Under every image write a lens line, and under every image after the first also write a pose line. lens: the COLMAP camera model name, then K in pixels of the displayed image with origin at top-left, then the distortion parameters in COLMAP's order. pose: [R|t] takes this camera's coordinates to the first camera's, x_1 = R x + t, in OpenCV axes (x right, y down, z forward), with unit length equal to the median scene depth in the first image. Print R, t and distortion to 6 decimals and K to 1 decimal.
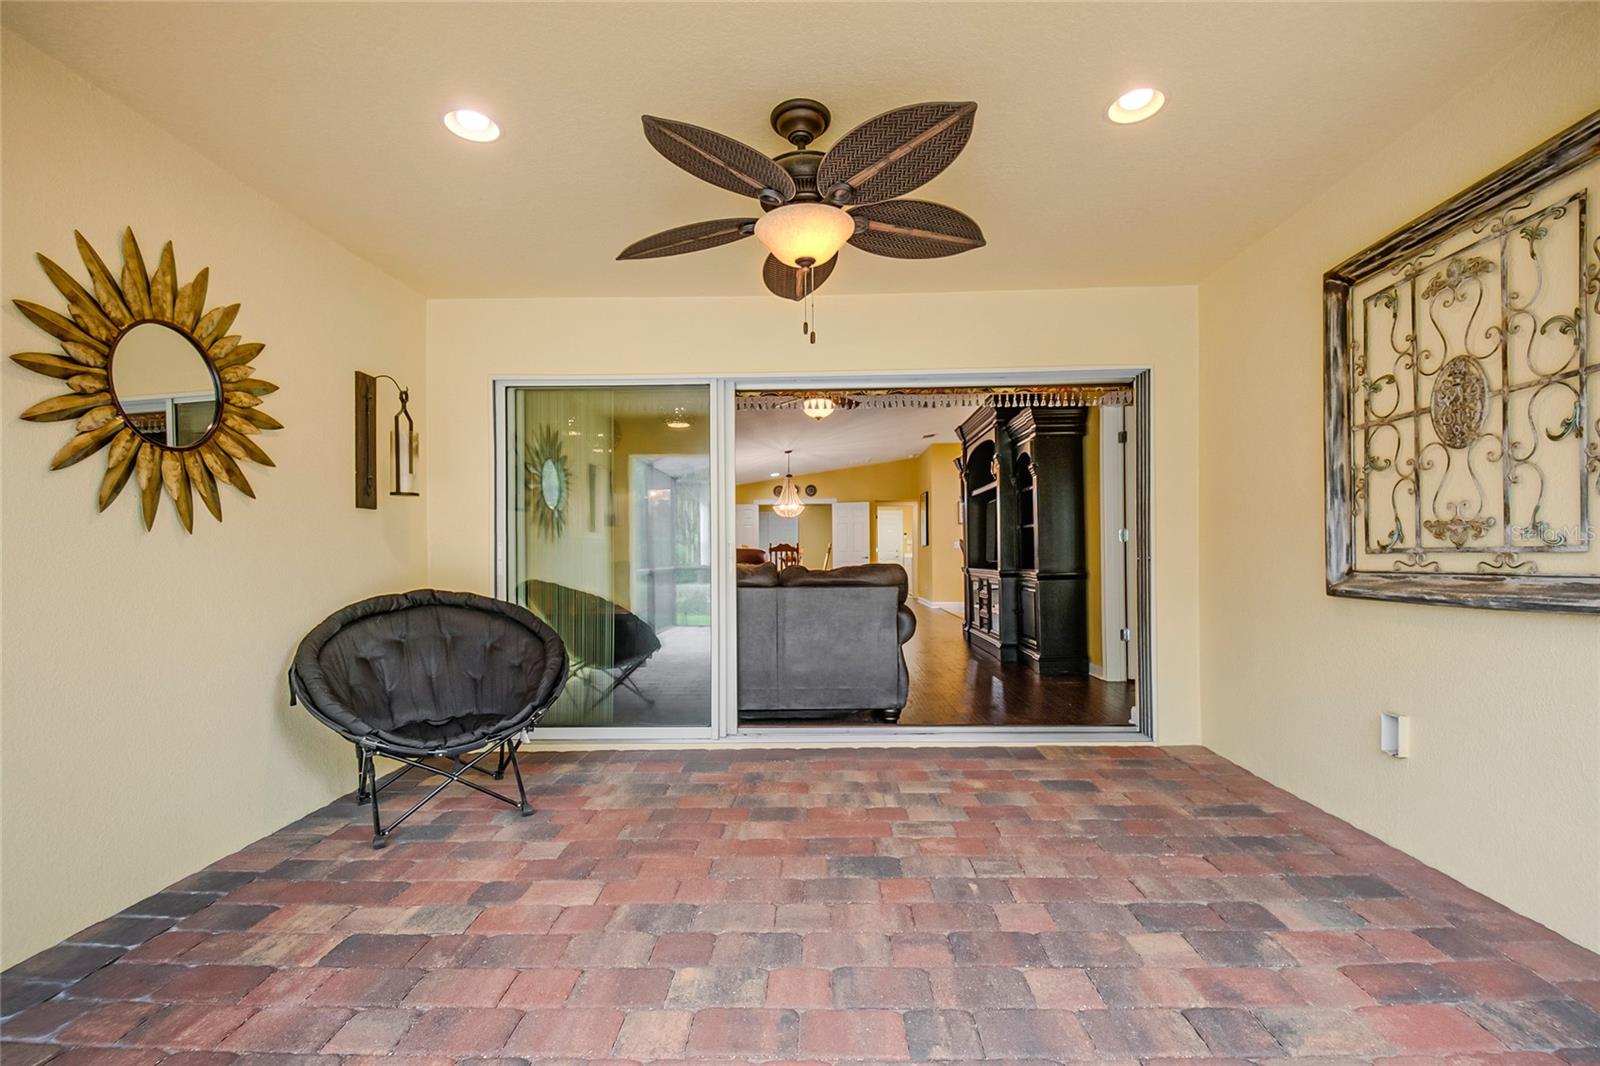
lens RADIAL K [[671.9, 0, 854.9], [0, 671.9, 556.1], [0, 0, 1]] dist [-0.001649, -0.002923]
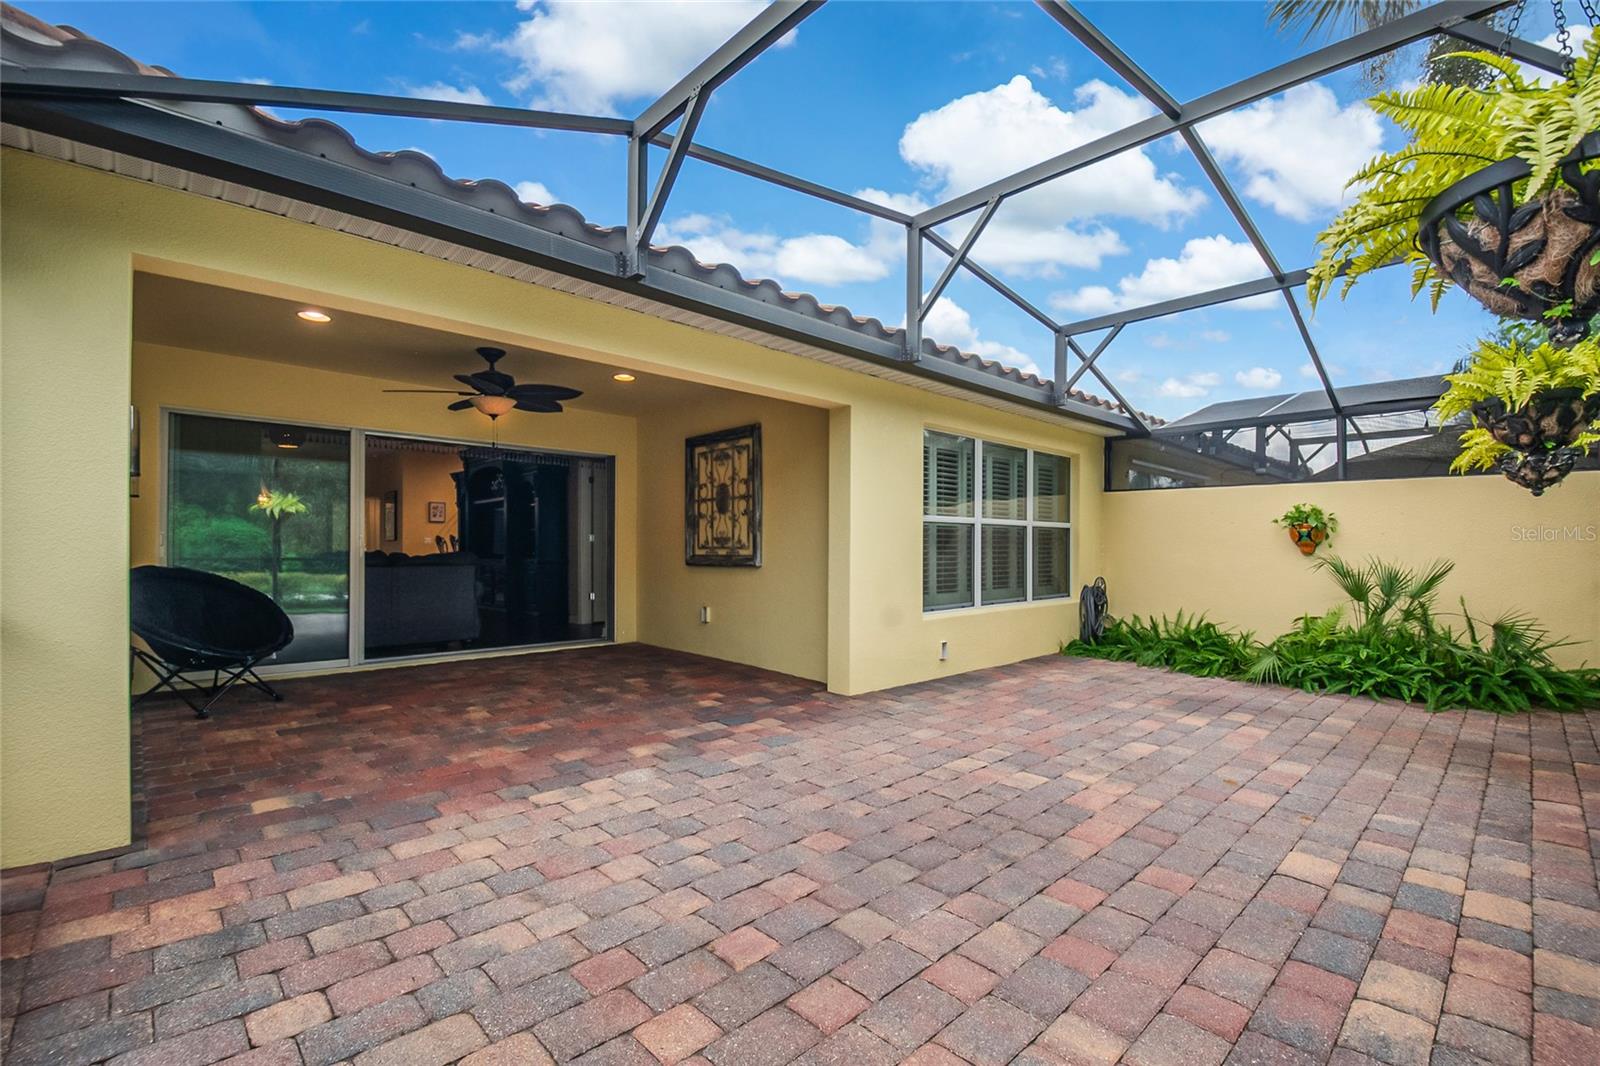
lens RADIAL K [[671.9, 0, 803.8], [0, 671.9, 545.1], [0, 0, 1]] dist [-0.001649, -0.002923]
pose [[0.725797, 0.010463, 0.687829, -0.804593], [-0.006082, 0.999943, -0.008794, 0.002225], [-0.687882, 0.002199, 0.725819, -1.282730]]
